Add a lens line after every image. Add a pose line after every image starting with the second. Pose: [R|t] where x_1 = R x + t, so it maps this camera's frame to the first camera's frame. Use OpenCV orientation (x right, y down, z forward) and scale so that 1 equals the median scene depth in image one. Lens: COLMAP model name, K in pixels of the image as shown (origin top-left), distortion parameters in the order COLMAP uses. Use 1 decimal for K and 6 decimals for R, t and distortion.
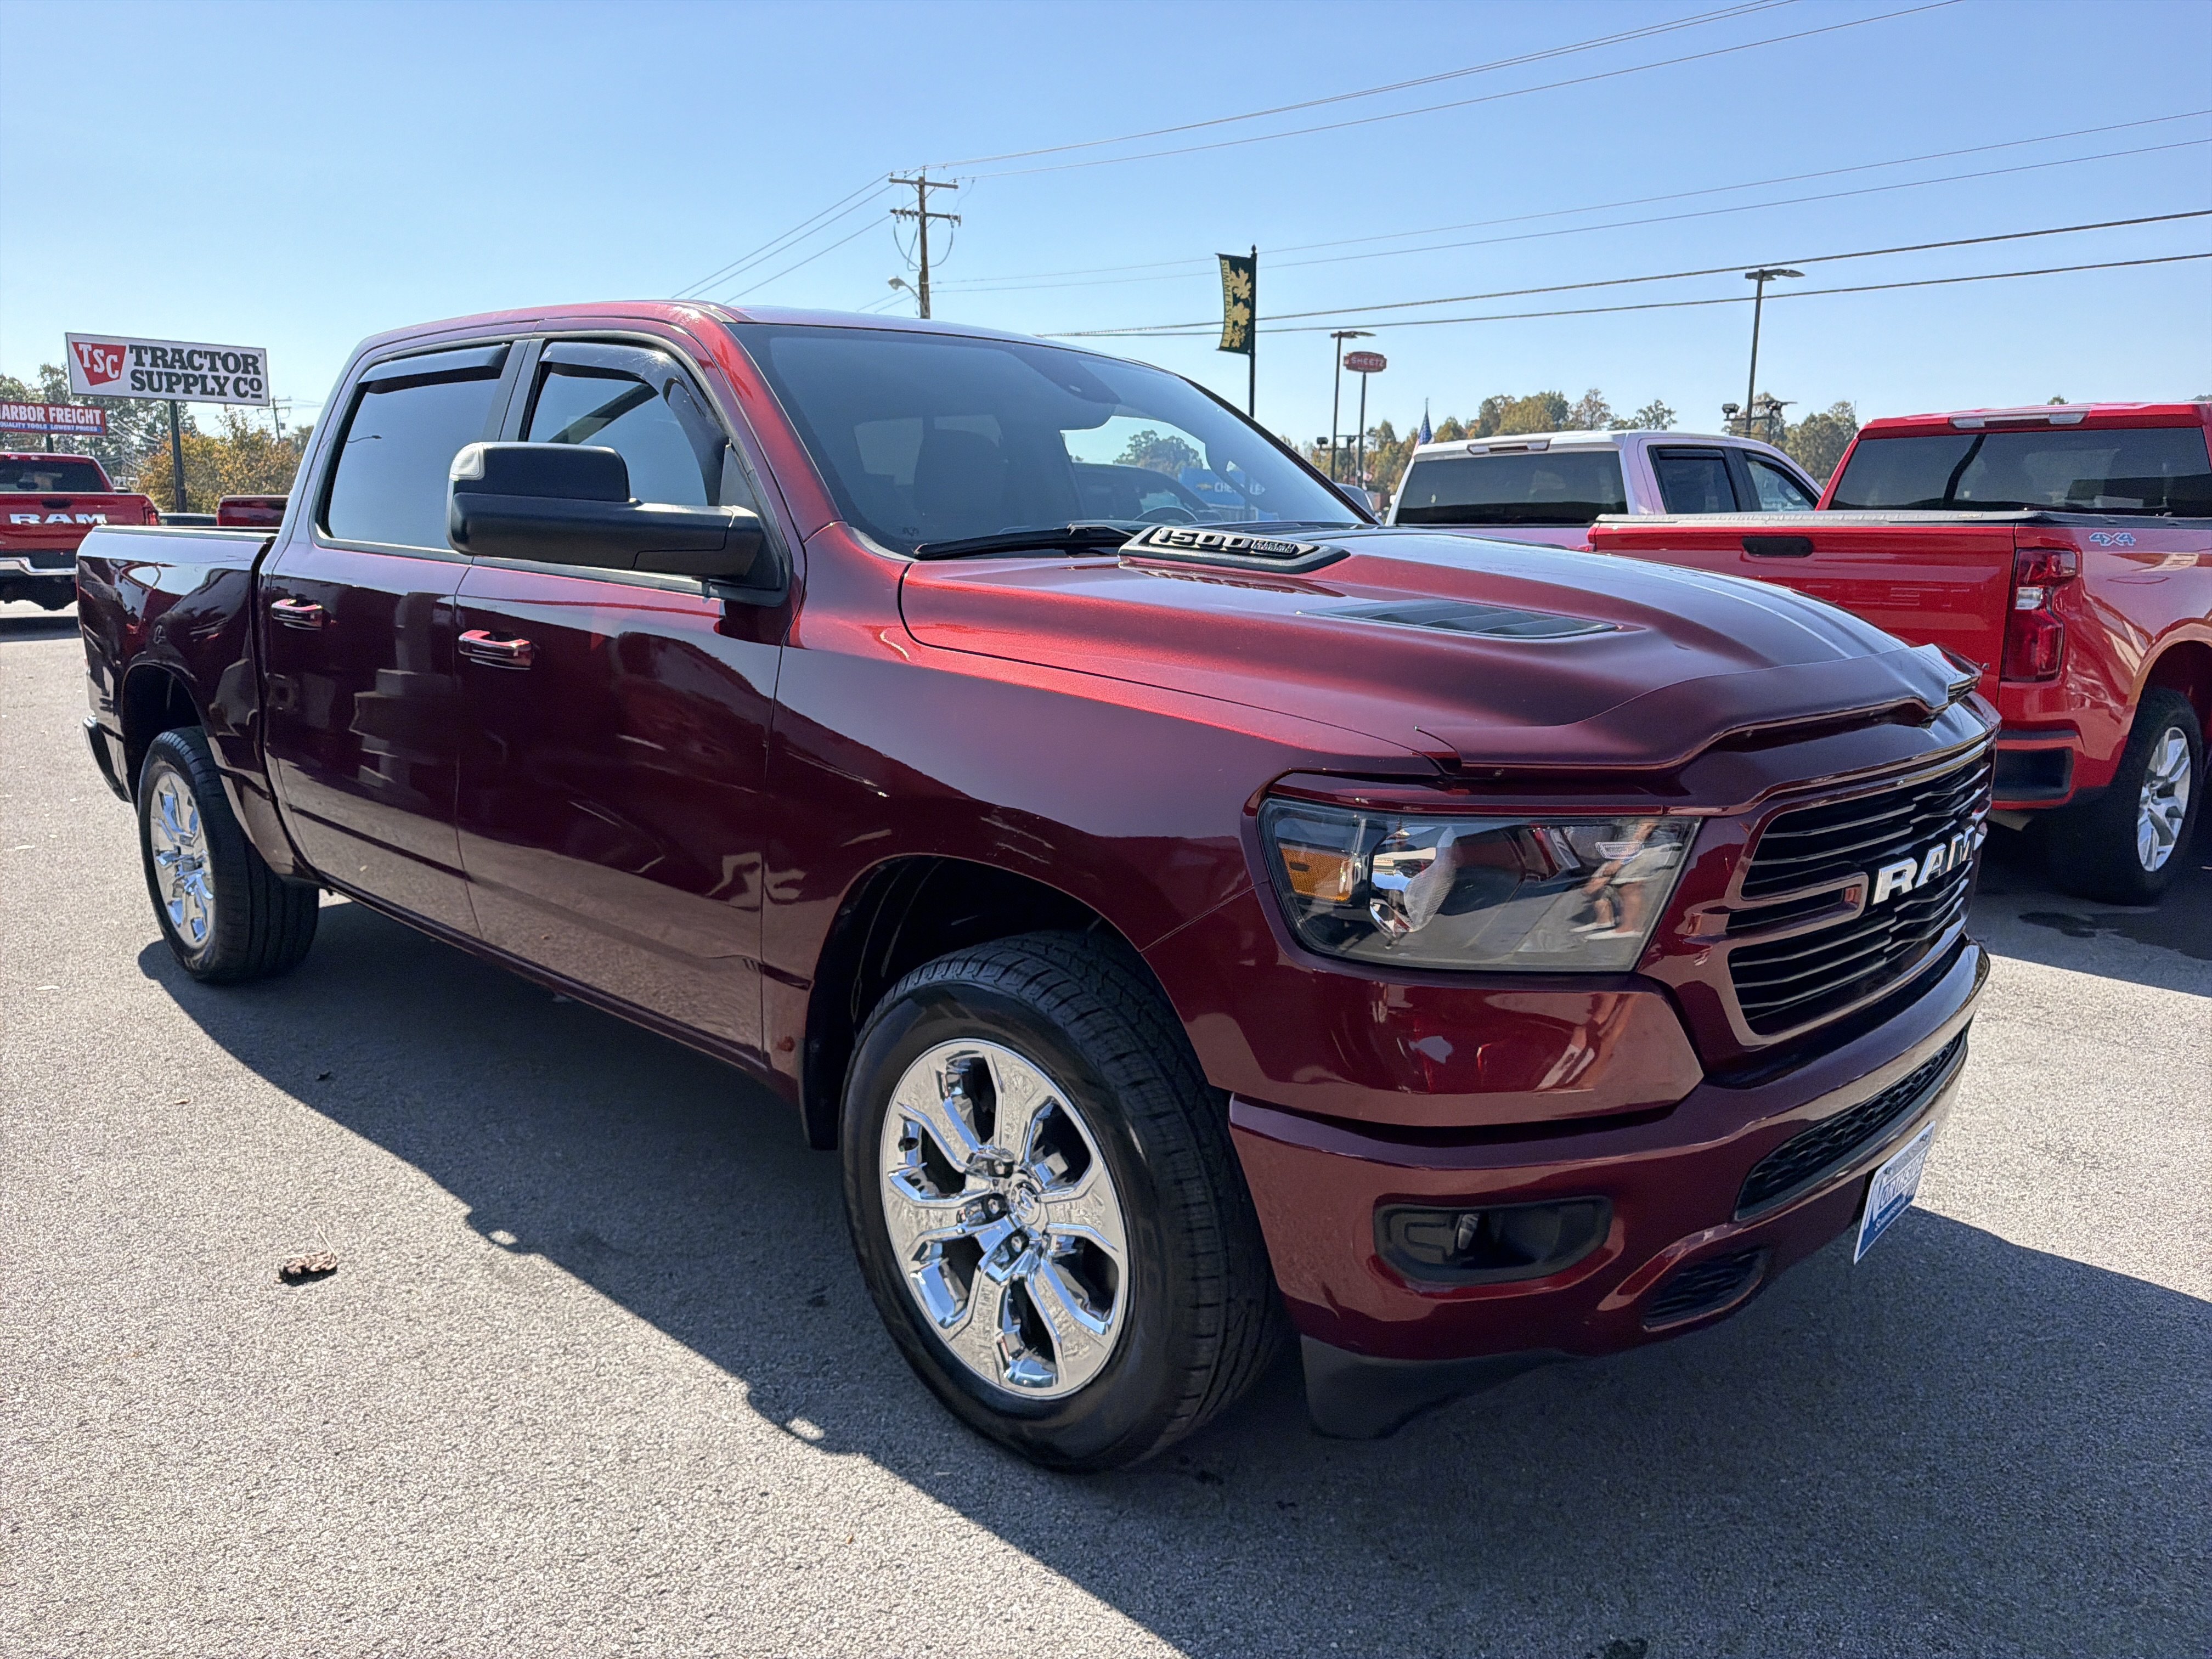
lens RADIAL K [[1571.7, 0, 1123.9], [0, 1571.7, 838.0], [0, 0, 1]] dist [0.034283, -0.033318]
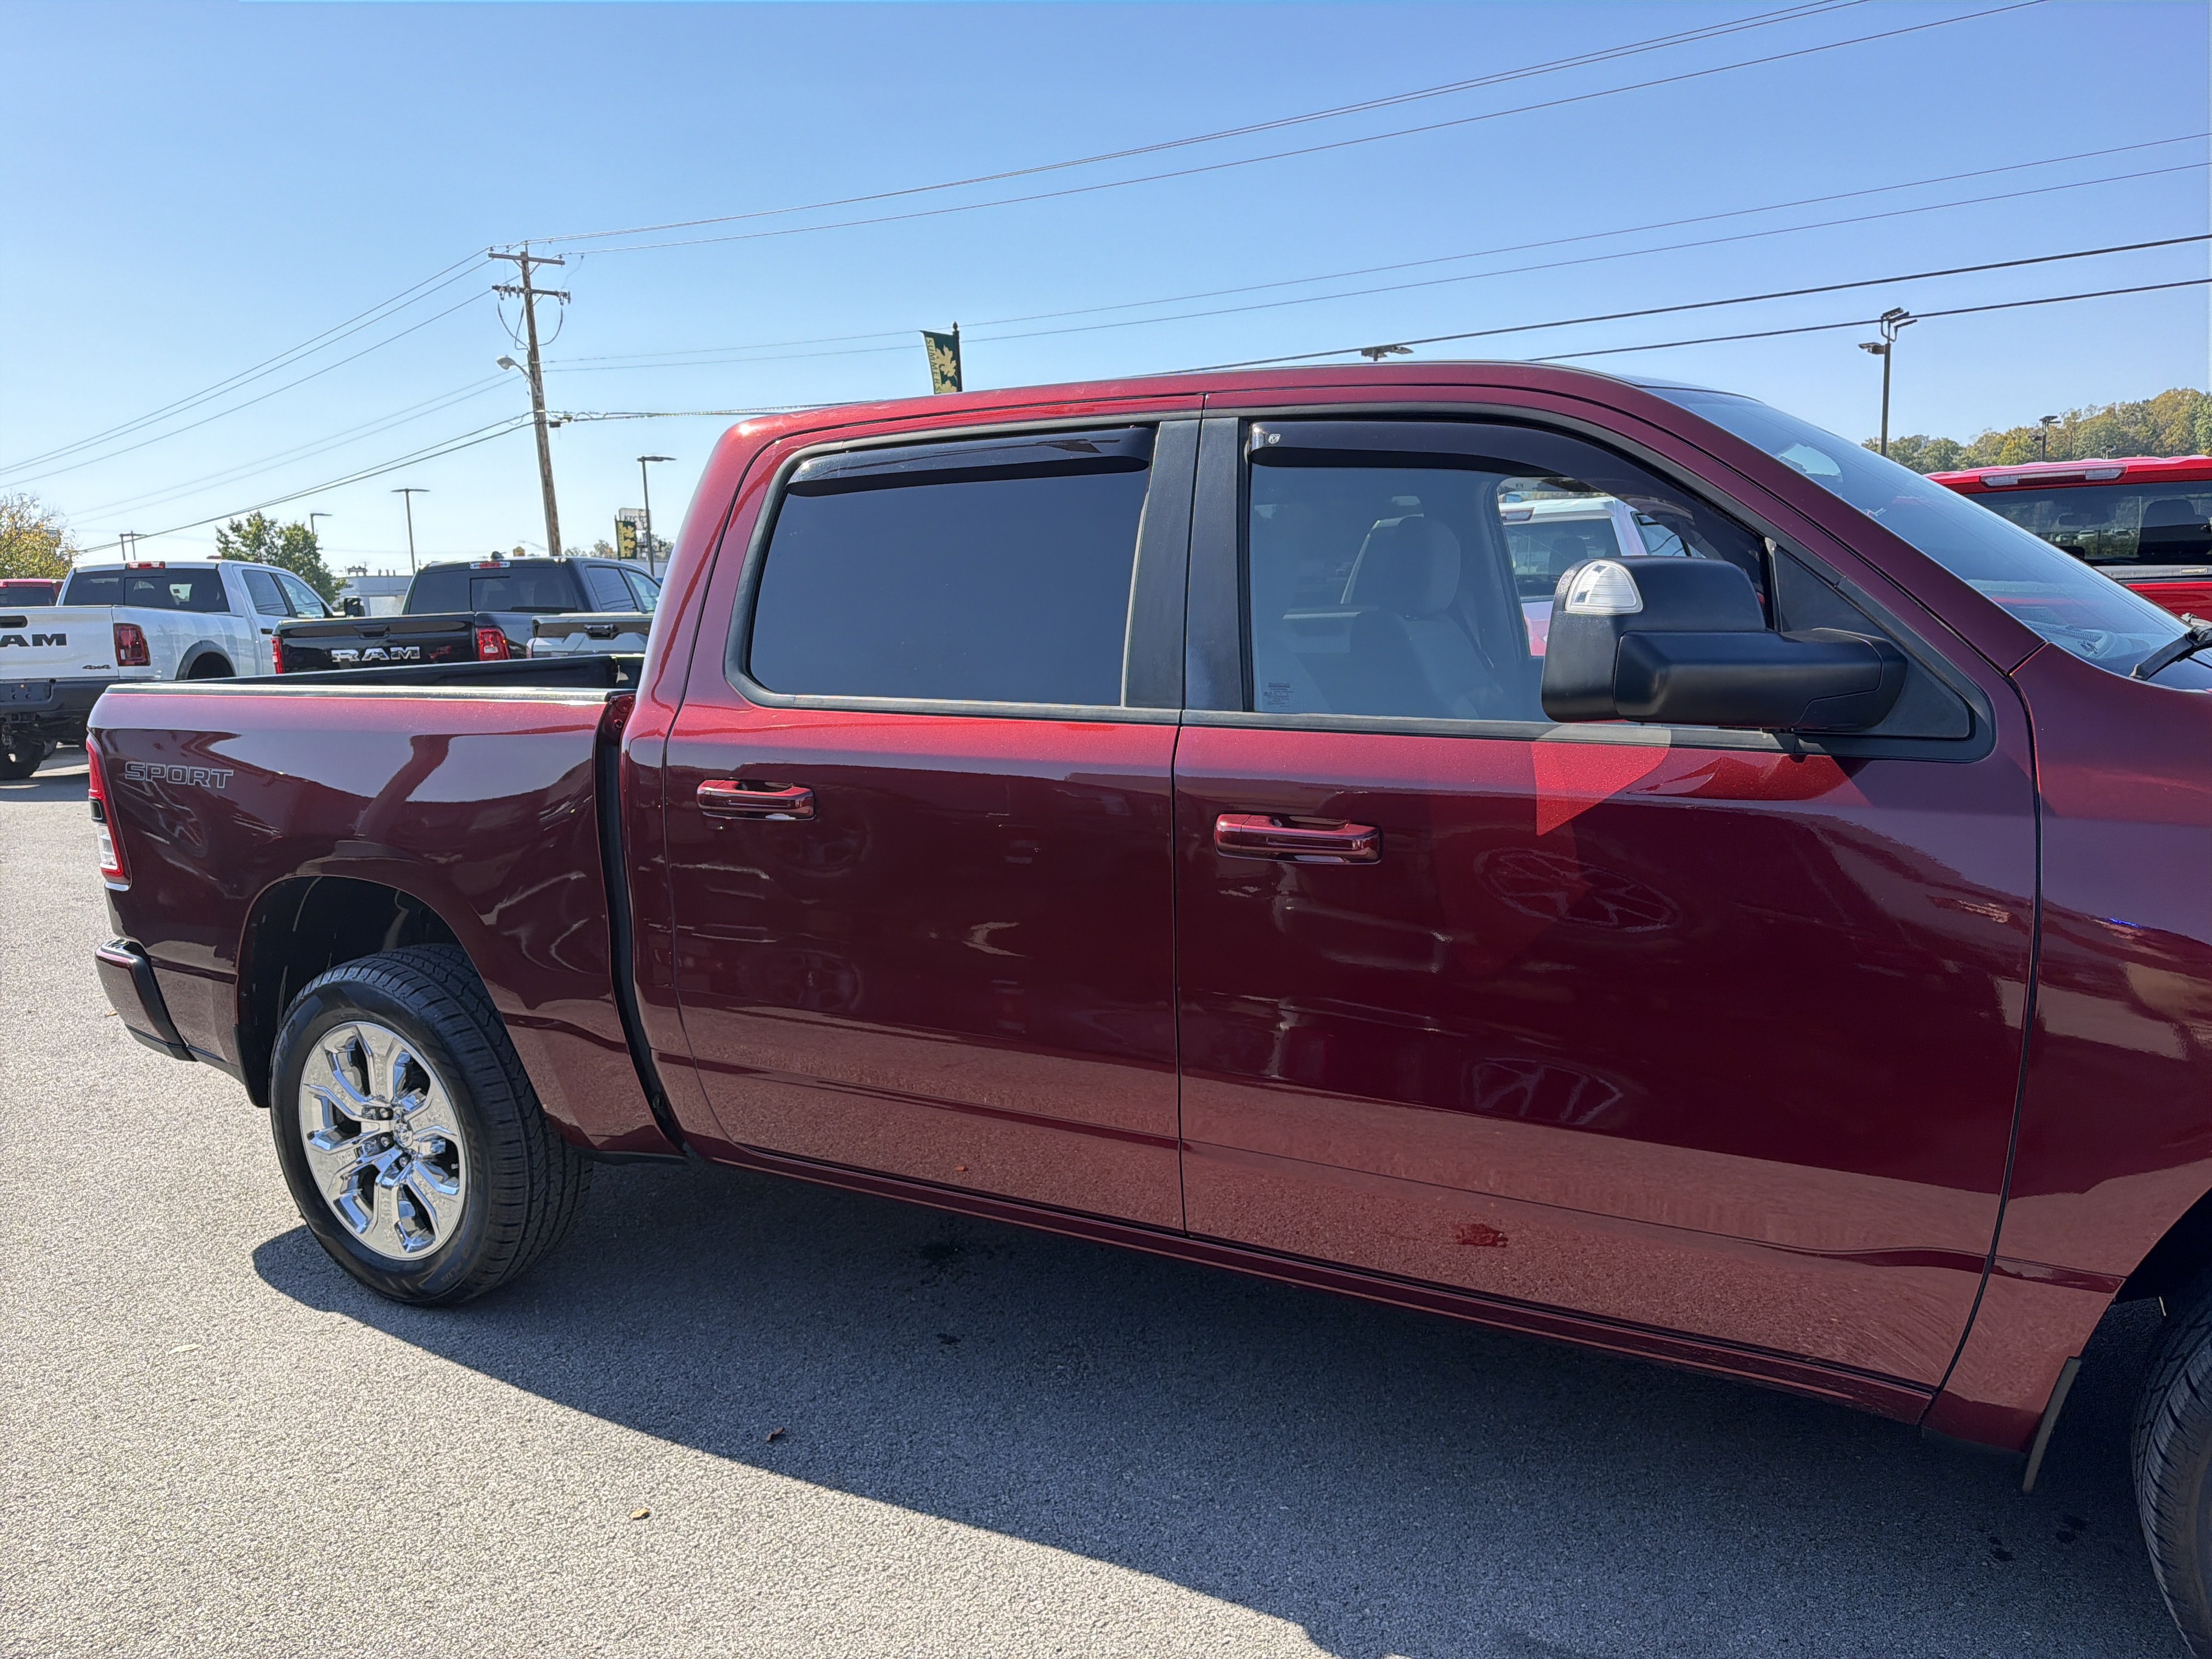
lens RADIAL K [[1571.7, 0, 1123.9], [0, 1571.7, 838.0], [0, 0, 1]] dist [0.034283, -0.033318]
pose [[0.966241, -0.079534, 0.245058, -0.548423], [0.090639, 0.995291, -0.034357, -0.085995], [-0.241171, 0.055409, 0.968899, 0.270252]]
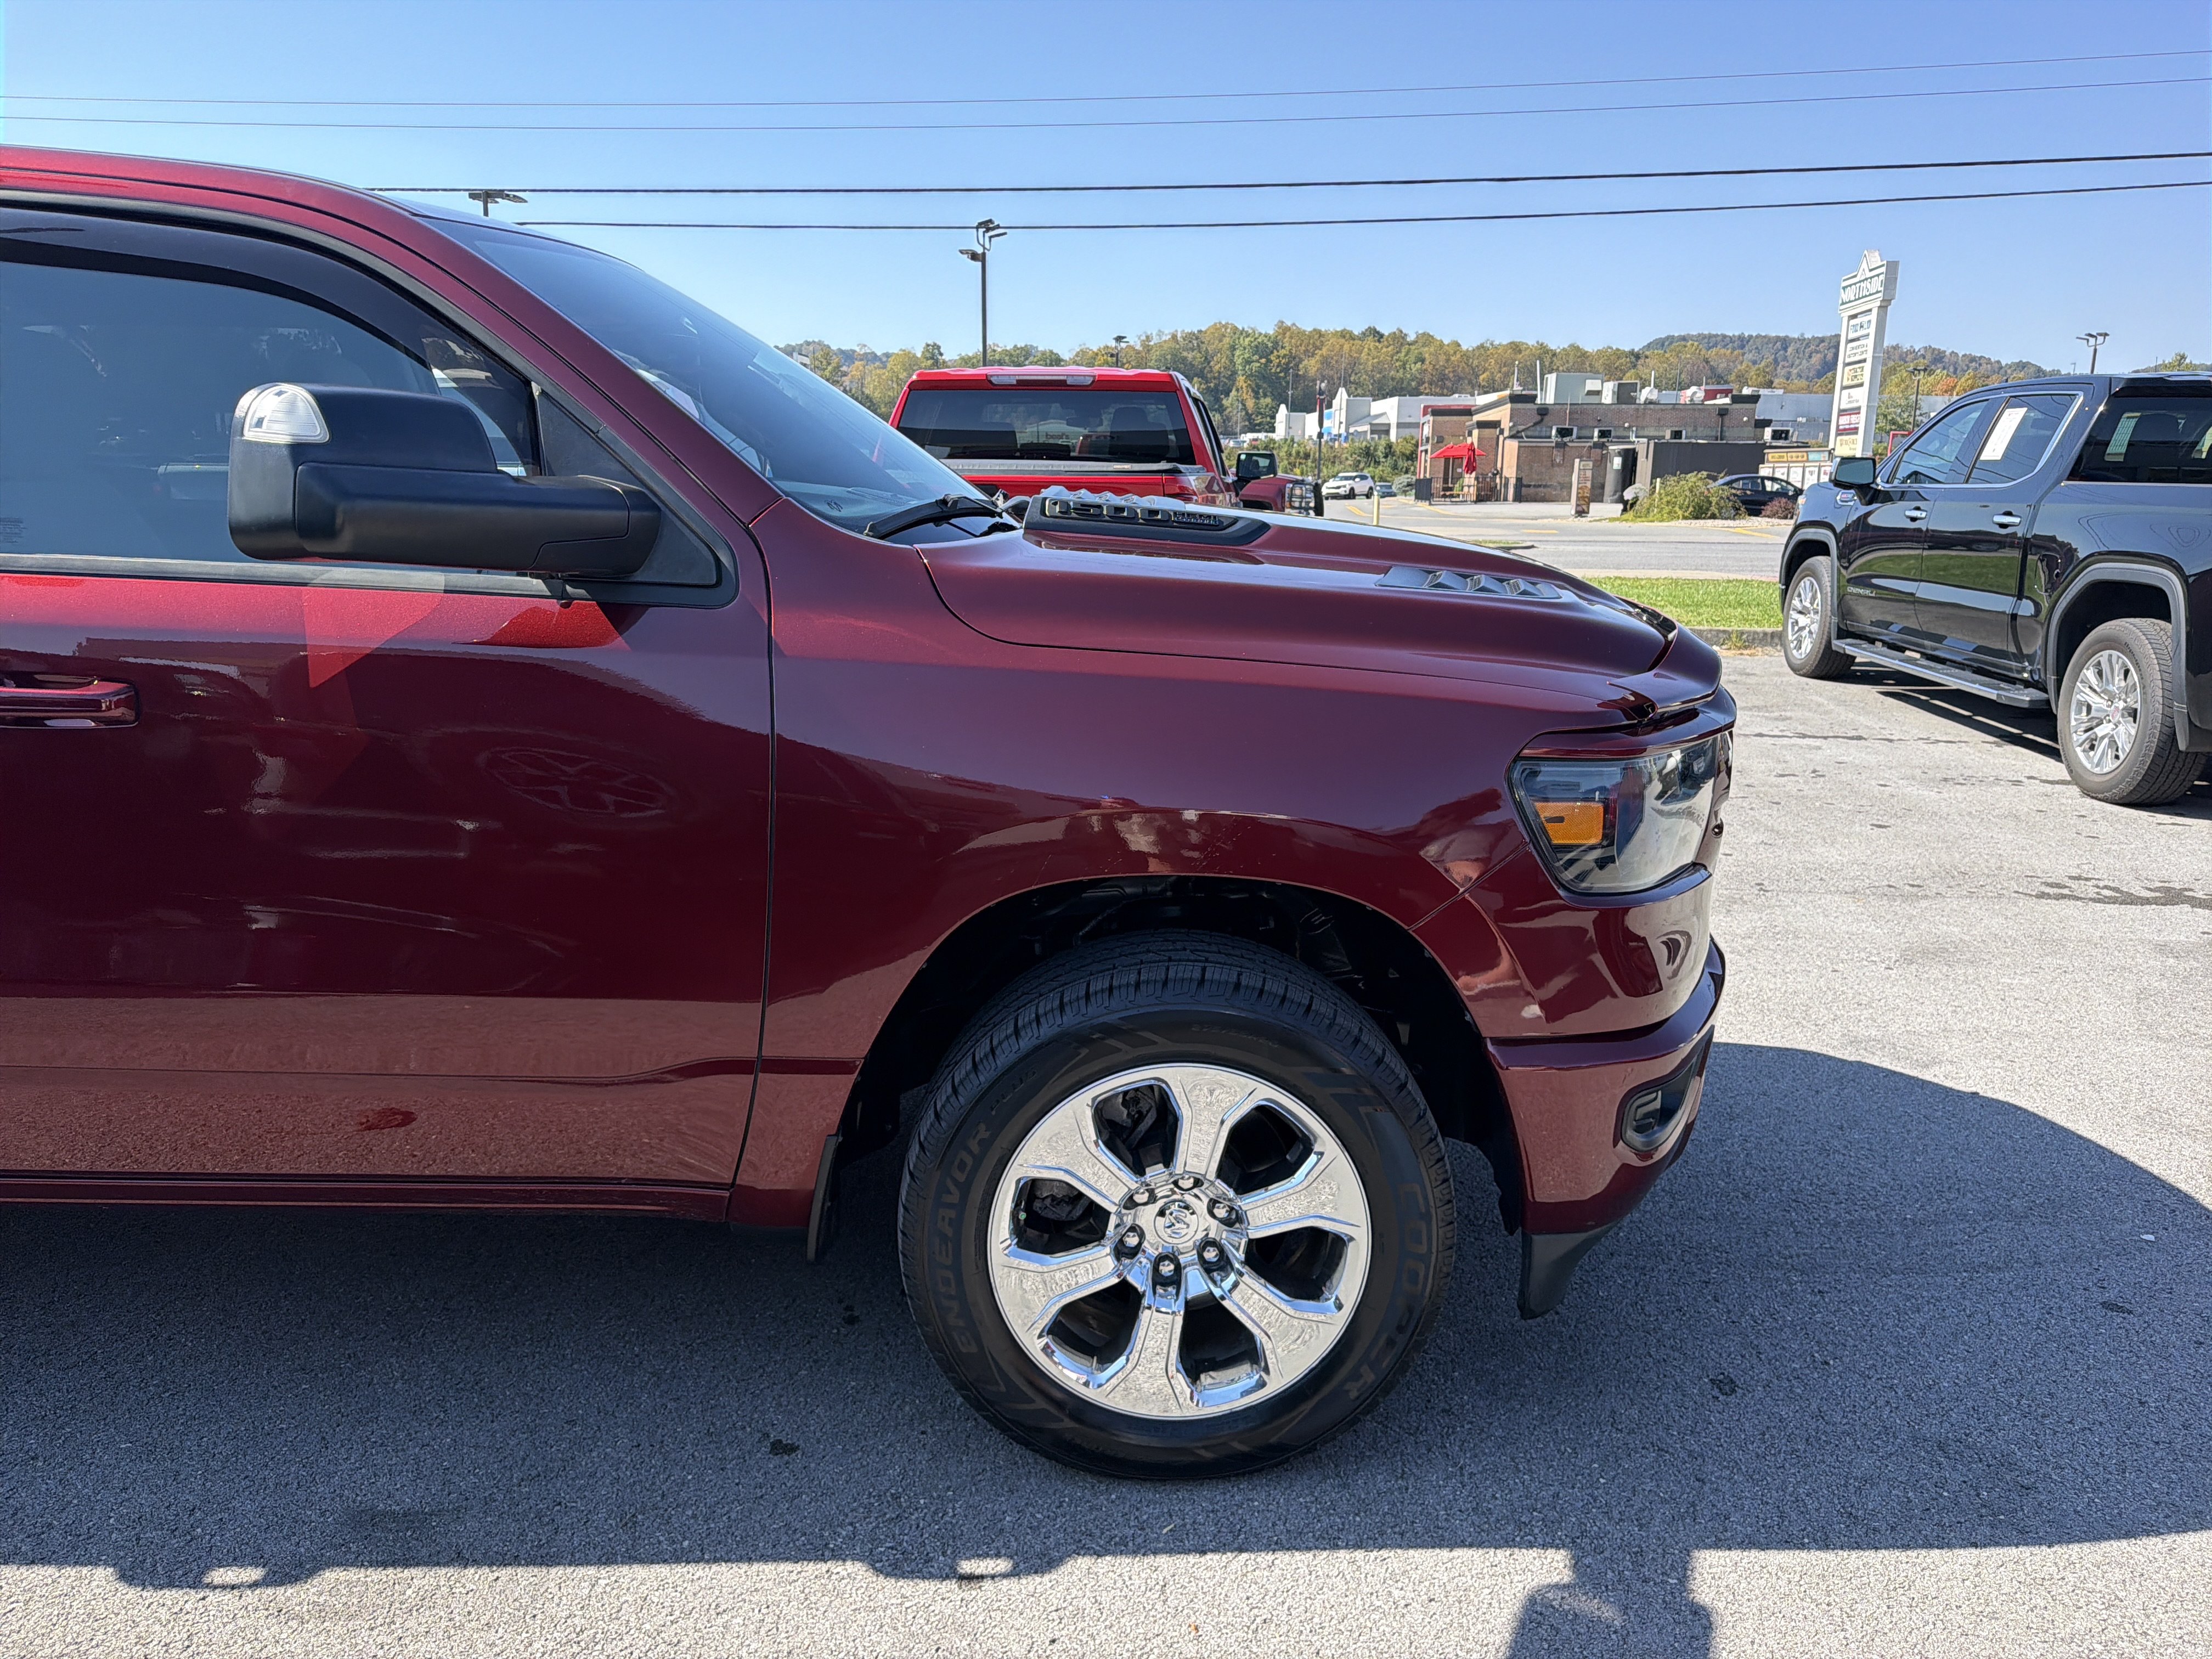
lens RADIAL K [[1571.7, 0, 1123.9], [0, 1571.7, 838.0], [0, 0, 1]] dist [0.034283, -0.033318]
pose [[0.716030, -0.159798, 0.679534, -0.439518], [0.129585, 0.986954, 0.095546, -0.058396], [-0.685937, 0.019644, 0.727396, 0.207202]]
